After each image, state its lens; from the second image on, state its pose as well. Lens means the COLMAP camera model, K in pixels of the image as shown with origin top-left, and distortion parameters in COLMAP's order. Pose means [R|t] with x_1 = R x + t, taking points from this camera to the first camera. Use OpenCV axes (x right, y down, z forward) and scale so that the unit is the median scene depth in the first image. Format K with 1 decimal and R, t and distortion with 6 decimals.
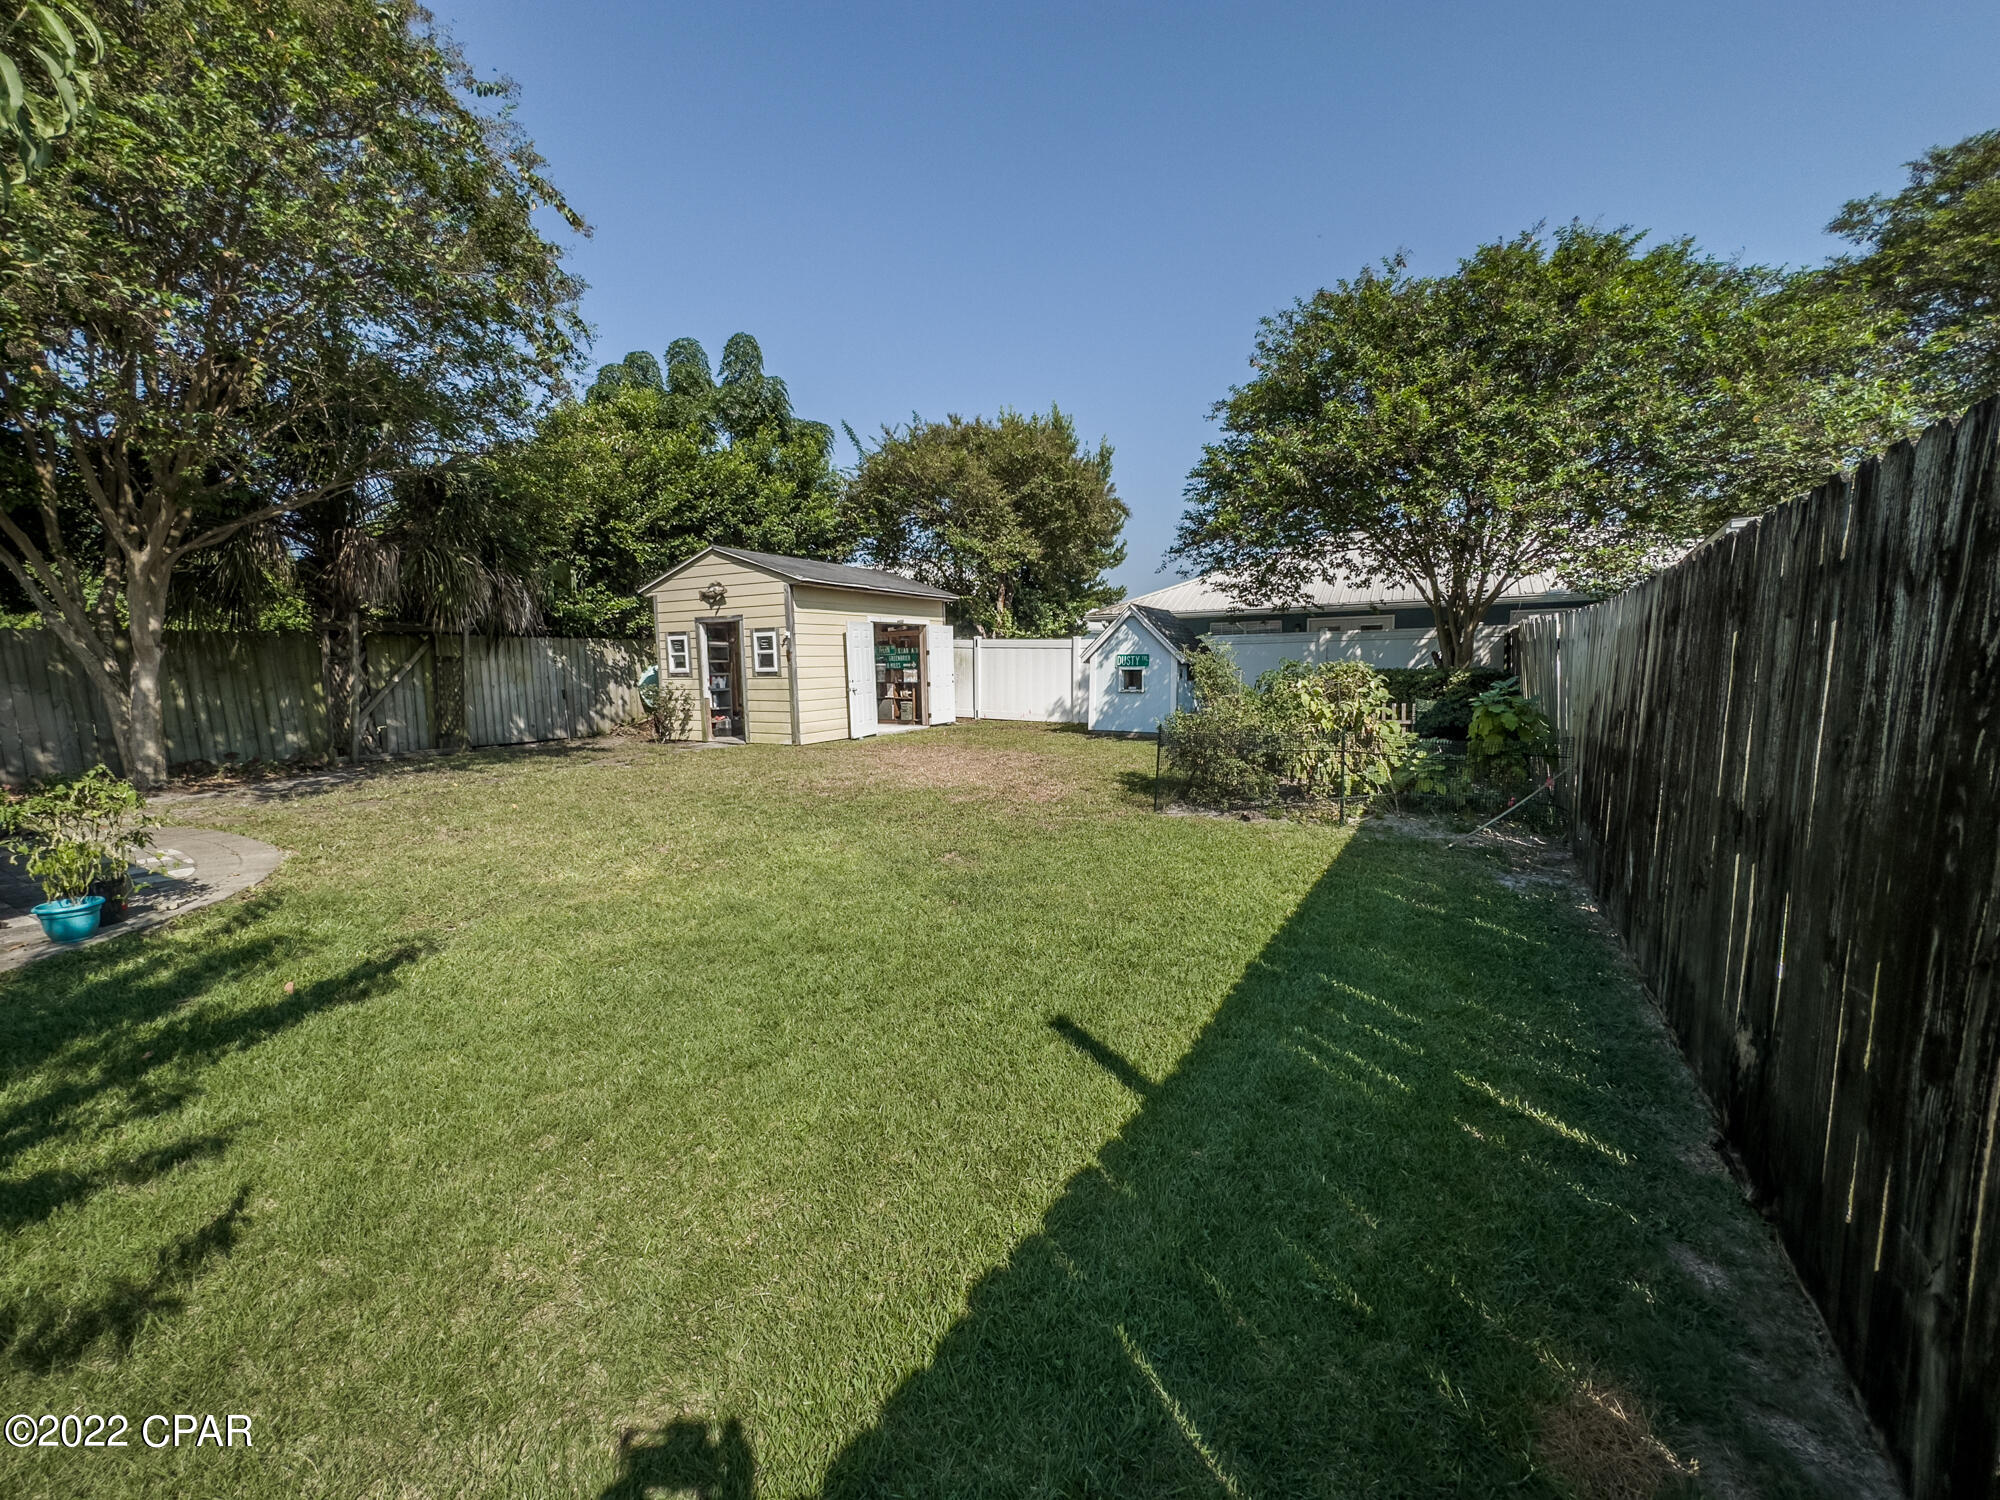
lens RADIAL K [[801.0, 0, 1003.7], [0, 801.0, 752.6], [0, 0, 1]] dist [0.003301, 0.000527]
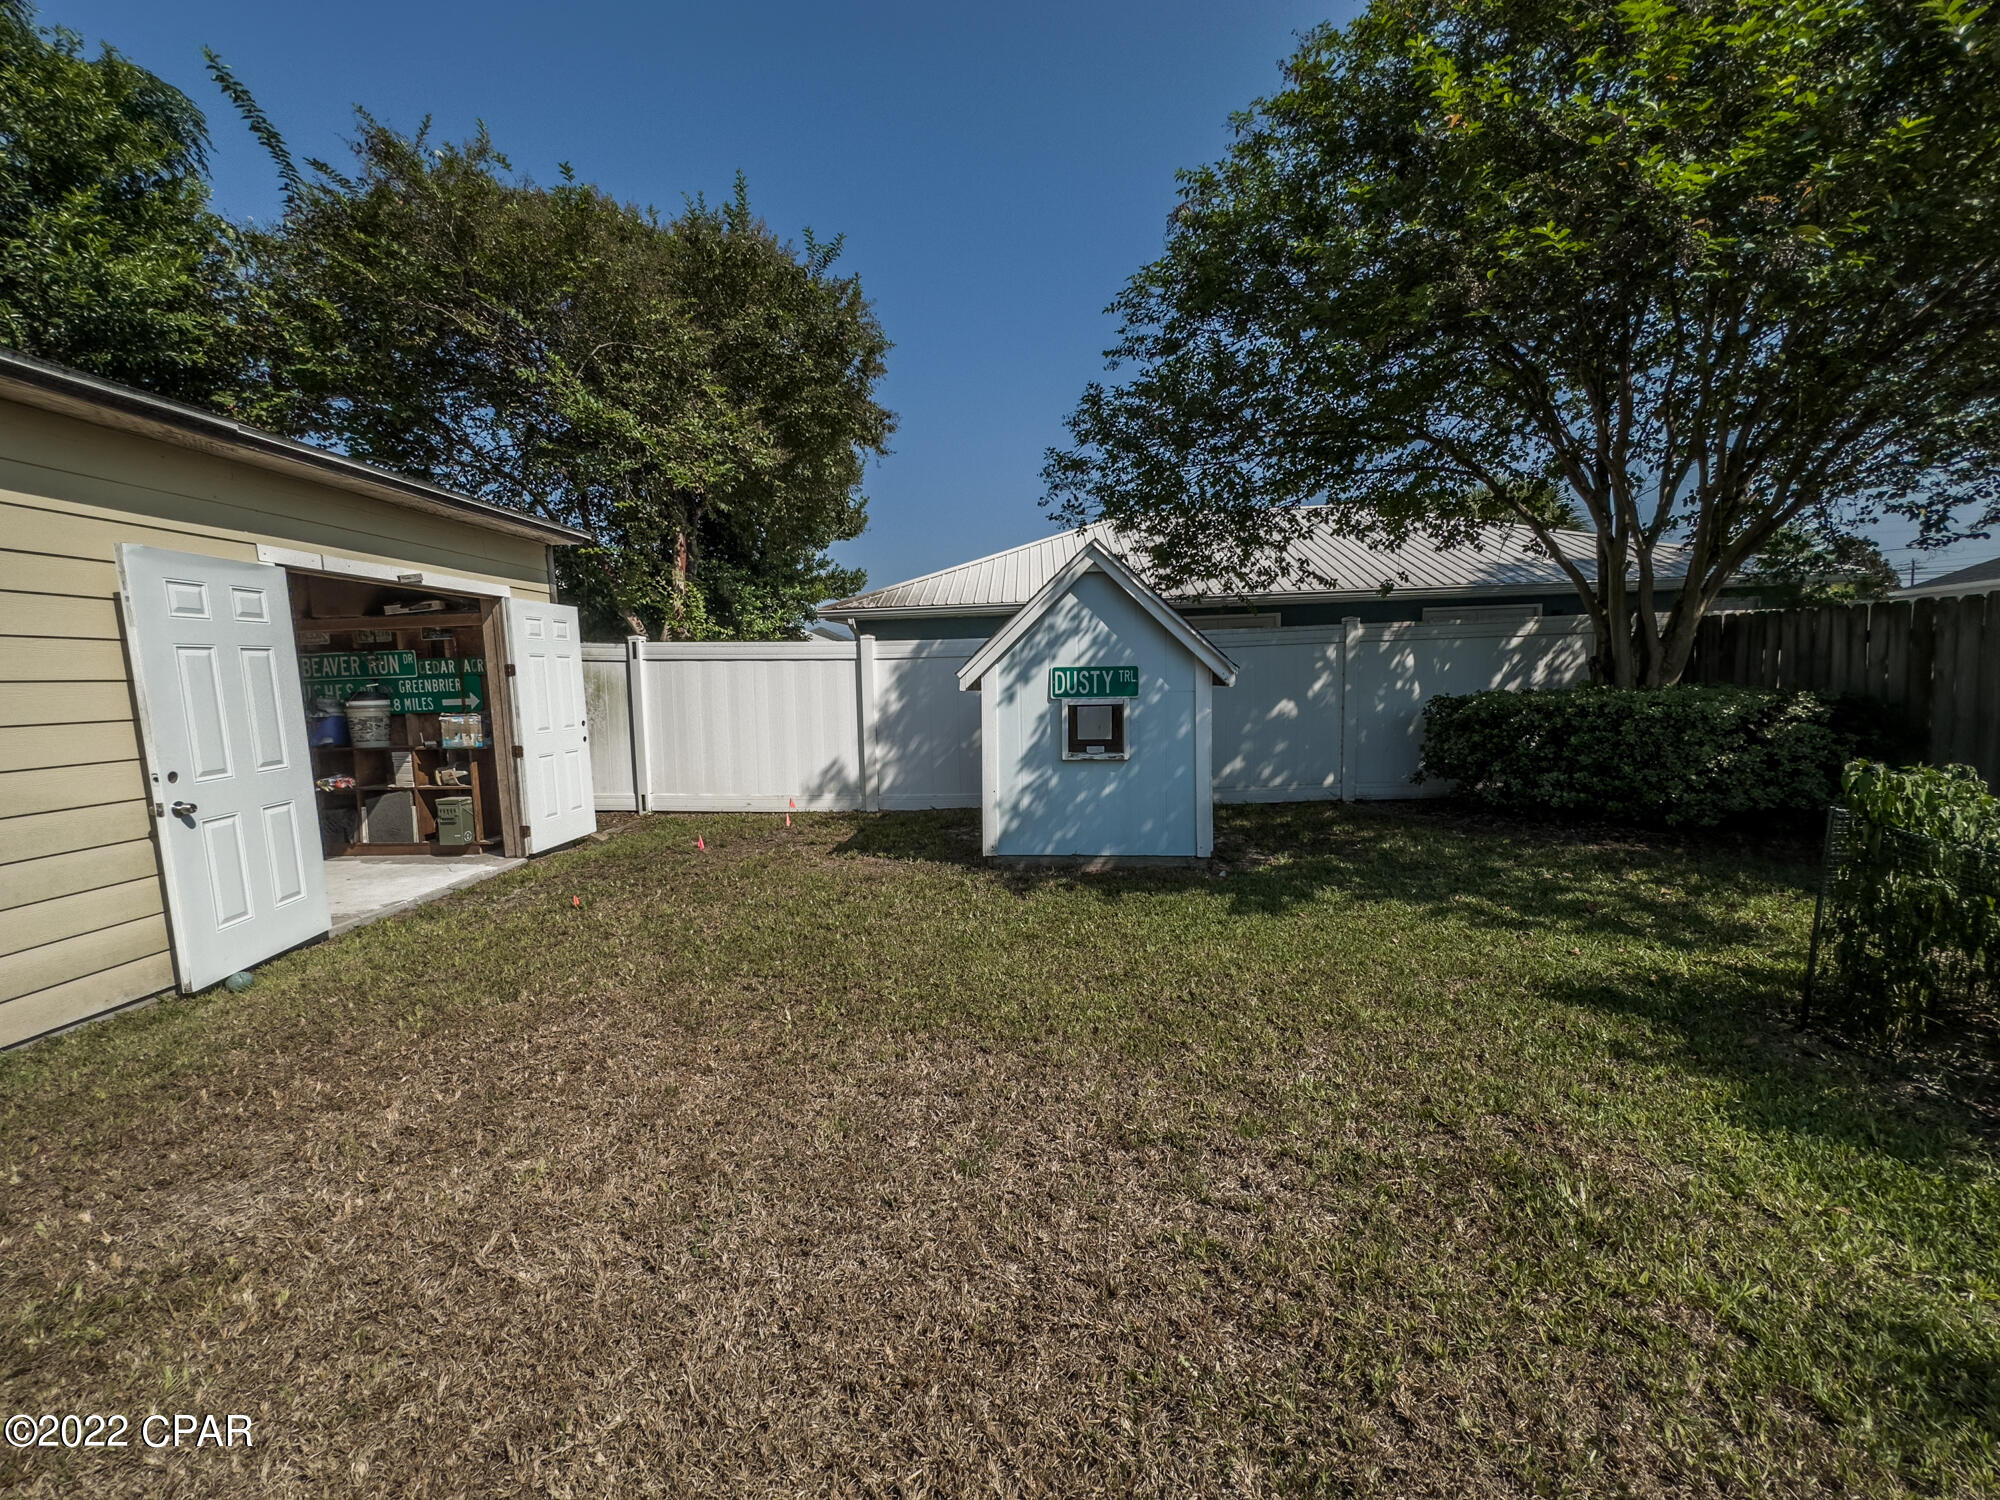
lens RADIAL K [[801.0, 0, 1000.5], [0, 801.0, 747.3], [0, 0, 1]] dist [0.003301, 0.000527]
pose [[0.905960, -0.049508, 0.420459, -0.043267], [0.062874, 0.997860, -0.017979, -0.063409], [-0.418668, 0.042724, 0.907134, 0.530579]]
